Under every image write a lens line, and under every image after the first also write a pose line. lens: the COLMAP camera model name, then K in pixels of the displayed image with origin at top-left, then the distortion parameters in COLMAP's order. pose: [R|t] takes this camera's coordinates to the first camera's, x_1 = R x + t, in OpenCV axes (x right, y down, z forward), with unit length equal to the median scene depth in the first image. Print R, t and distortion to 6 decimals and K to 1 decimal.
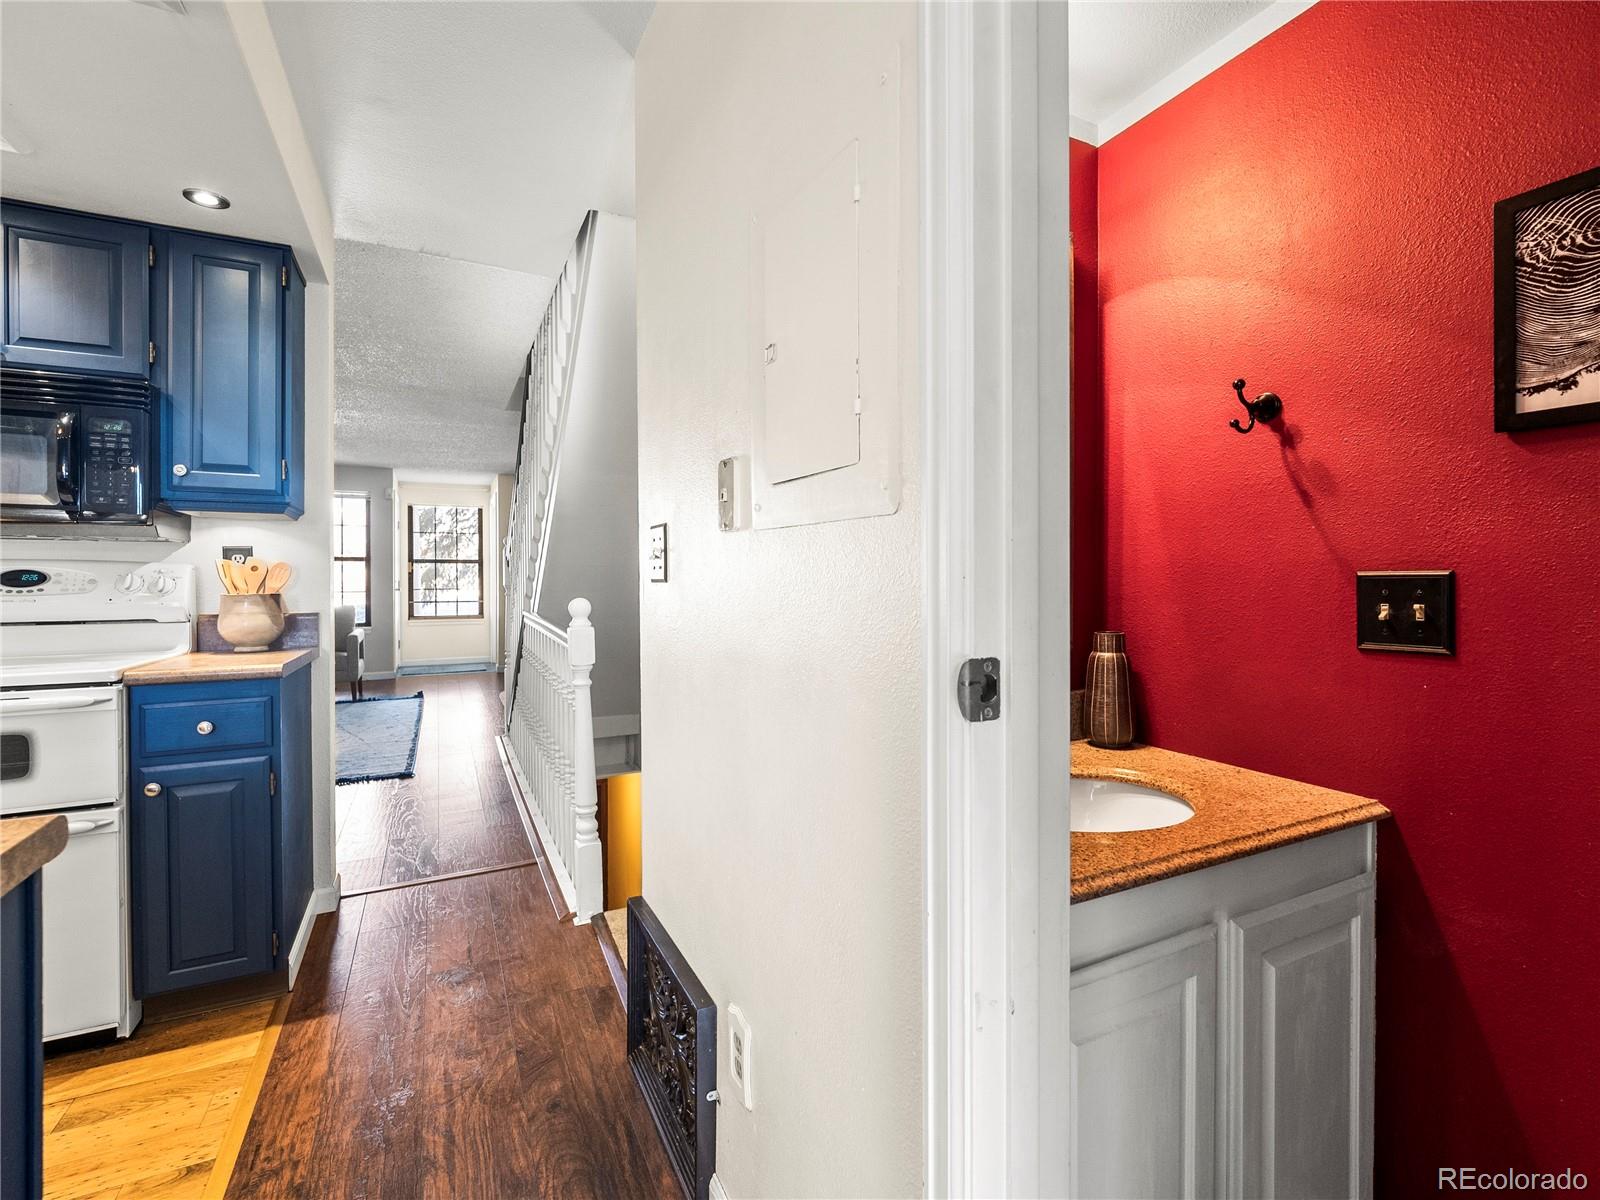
lens RADIAL K [[738.4, 0, 809.7], [0, 738.4, 586.2], [0, 0, 1]] dist [-0.000419, -0.000397]
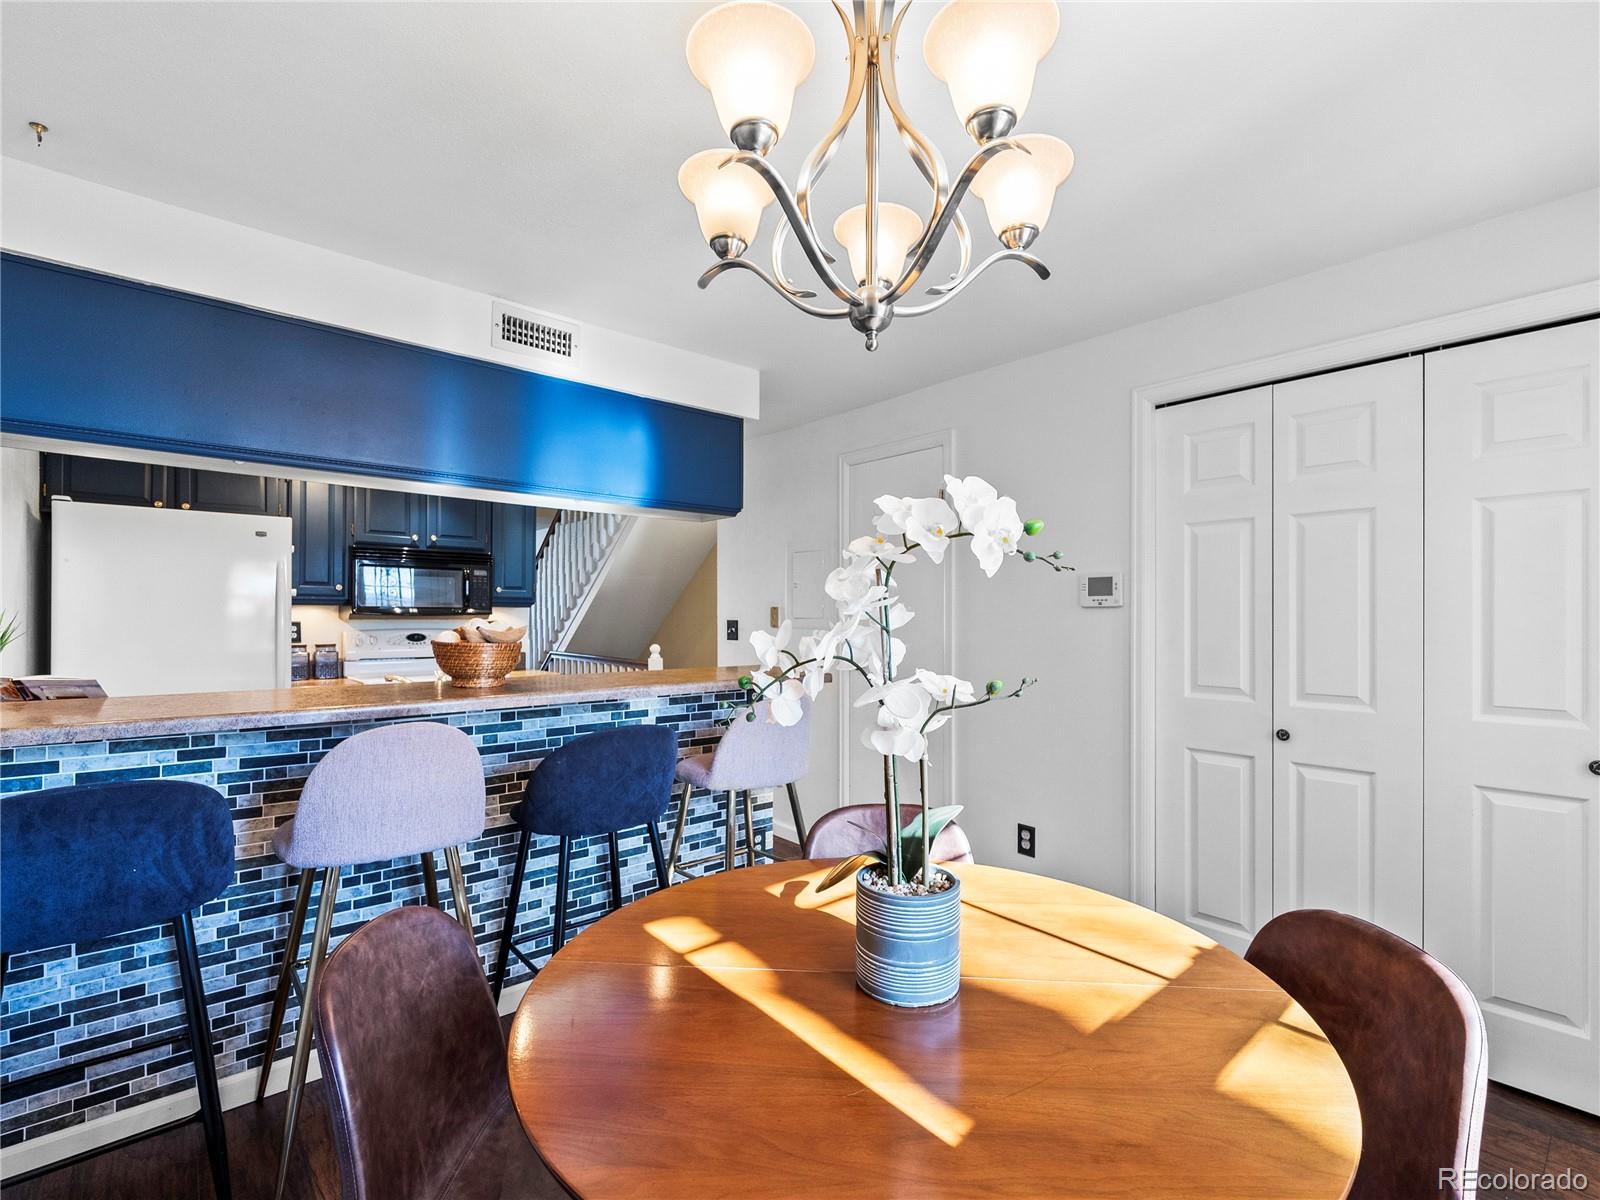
lens RADIAL K [[730.1, 0, 799.9], [0, 730.1, 615.6], [0, 0, 1]] dist [-0.000364, 0.000041]
pose [[0.972866, 0.002659, 0.231352, -0.116094], [-0.000008, 0.999934, -0.011459, -0.013012], [-0.231367, 0.011146, 0.972803, -0.352356]]
